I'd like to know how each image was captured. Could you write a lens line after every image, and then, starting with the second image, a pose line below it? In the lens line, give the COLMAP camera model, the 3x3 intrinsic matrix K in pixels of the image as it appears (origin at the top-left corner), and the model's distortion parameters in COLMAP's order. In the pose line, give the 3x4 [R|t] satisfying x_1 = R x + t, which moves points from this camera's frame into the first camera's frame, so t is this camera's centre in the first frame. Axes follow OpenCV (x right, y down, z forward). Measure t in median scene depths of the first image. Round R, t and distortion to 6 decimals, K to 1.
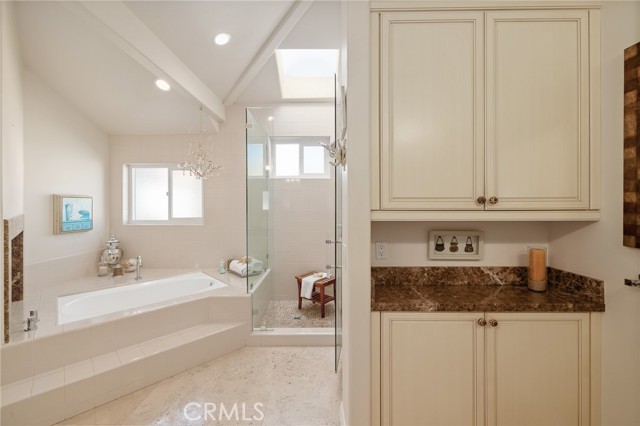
lens RADIAL K [[268.9, 0, 320.1], [0, 268.9, 206.1], [0, 0, 1]] dist [0.000064, 0.000320]
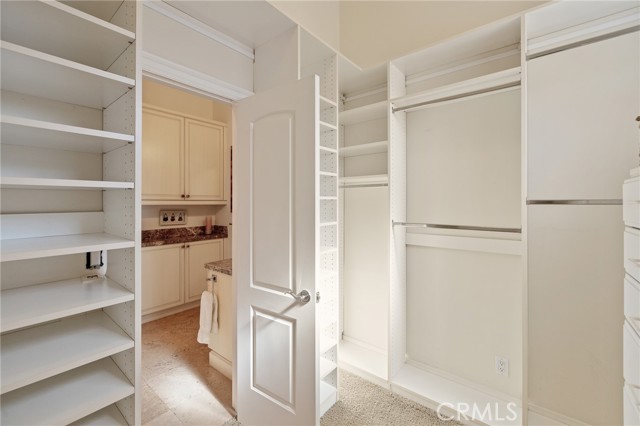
lens RADIAL K [[271.3, 0, 321.6], [0, 271.3, 204.0], [0, 0, 1]] dist [-0.001163, -0.000044]
pose [[0.613356, 0.002879, 0.789801, -0.516534], [0.002118, 0.999984, -0.005289, 0.059773], [-0.789803, 0.004917, 0.613340, -1.362304]]
